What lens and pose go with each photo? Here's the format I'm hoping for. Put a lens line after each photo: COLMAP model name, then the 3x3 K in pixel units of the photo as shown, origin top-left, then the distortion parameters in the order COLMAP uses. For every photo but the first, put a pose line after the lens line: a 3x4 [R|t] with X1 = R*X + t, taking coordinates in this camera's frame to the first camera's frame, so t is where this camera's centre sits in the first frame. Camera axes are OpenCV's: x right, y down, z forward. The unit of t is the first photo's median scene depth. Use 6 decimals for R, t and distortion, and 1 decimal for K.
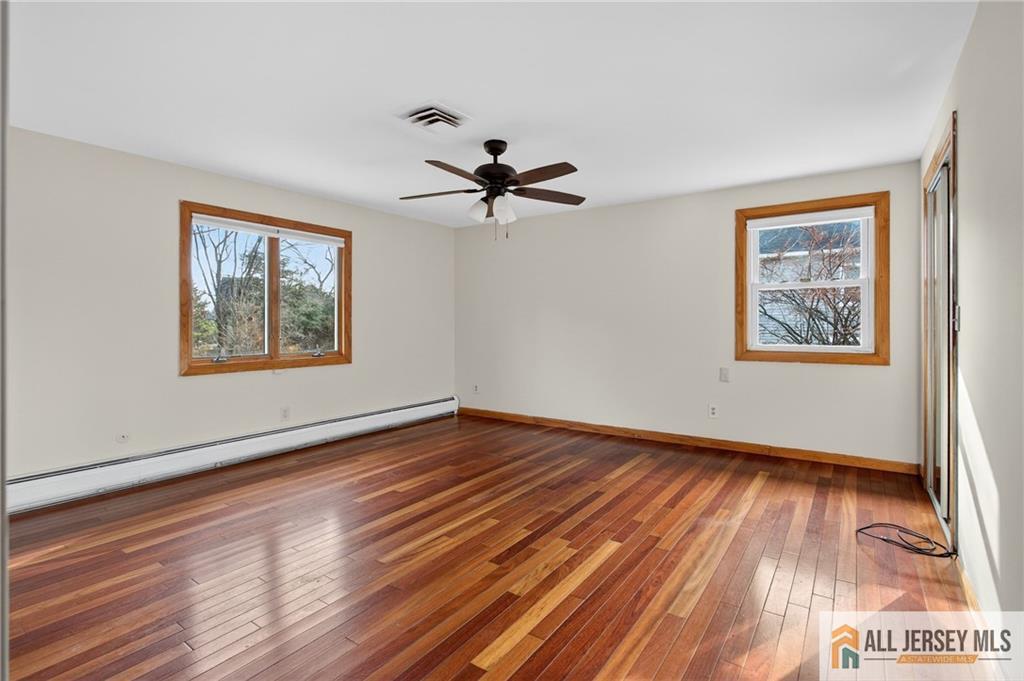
lens RADIAL K [[492.2, 0, 513.1], [0, 492.2, 333.1], [0, 0, 1]] dist [-0.006282, 0.001000]
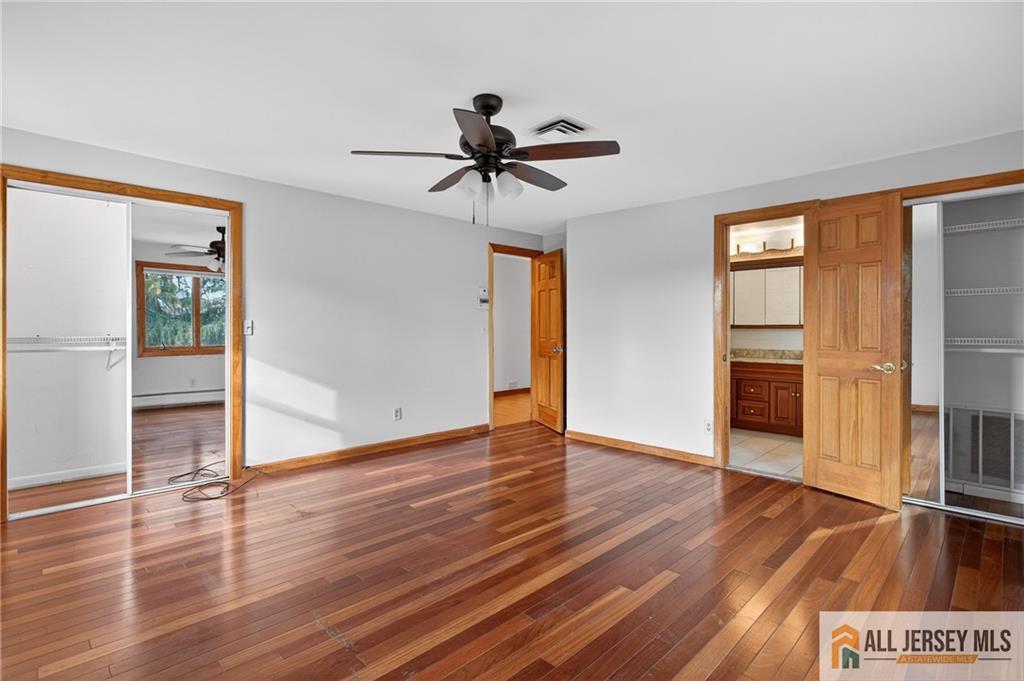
lens RADIAL K [[492.2, 0, 510.3], [0, 492.2, 336.1], [0, 0, 1]] dist [-0.006282, 0.001000]
pose [[-0.985605, -0.001553, 0.169055, -0.203505], [0.001147, 0.999873, 0.015872, -0.025931], [-0.169058, 0.015837, -0.985479, 1.774358]]
